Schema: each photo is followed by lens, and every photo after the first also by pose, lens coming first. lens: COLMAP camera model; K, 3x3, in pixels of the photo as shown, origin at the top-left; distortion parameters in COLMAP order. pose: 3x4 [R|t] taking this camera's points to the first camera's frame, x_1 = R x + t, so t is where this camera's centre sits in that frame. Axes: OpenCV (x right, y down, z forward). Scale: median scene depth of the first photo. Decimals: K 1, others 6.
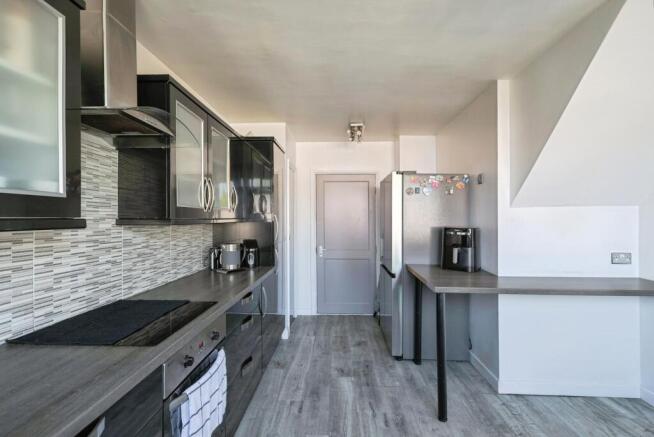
lens RADIAL K [[324.5, 0, 327.9], [0, 324.5, 217.1], [0, 0, 1]] dist [-0.001722, 0.000220]
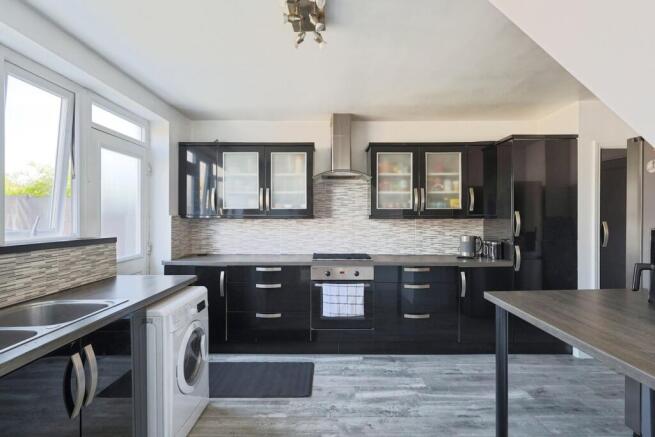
lens RADIAL K [[325.0, 0, 326.1], [0, 325.0, 215.9], [0, 0, 1]] dist [-0.001722, 0.000220]
pose [[0.021417, -0.001801, -0.999769, 1.137180], [0.004309, 0.999989, -0.001709, 0.006849], [0.999761, -0.004271, 0.021425, 0.525411]]
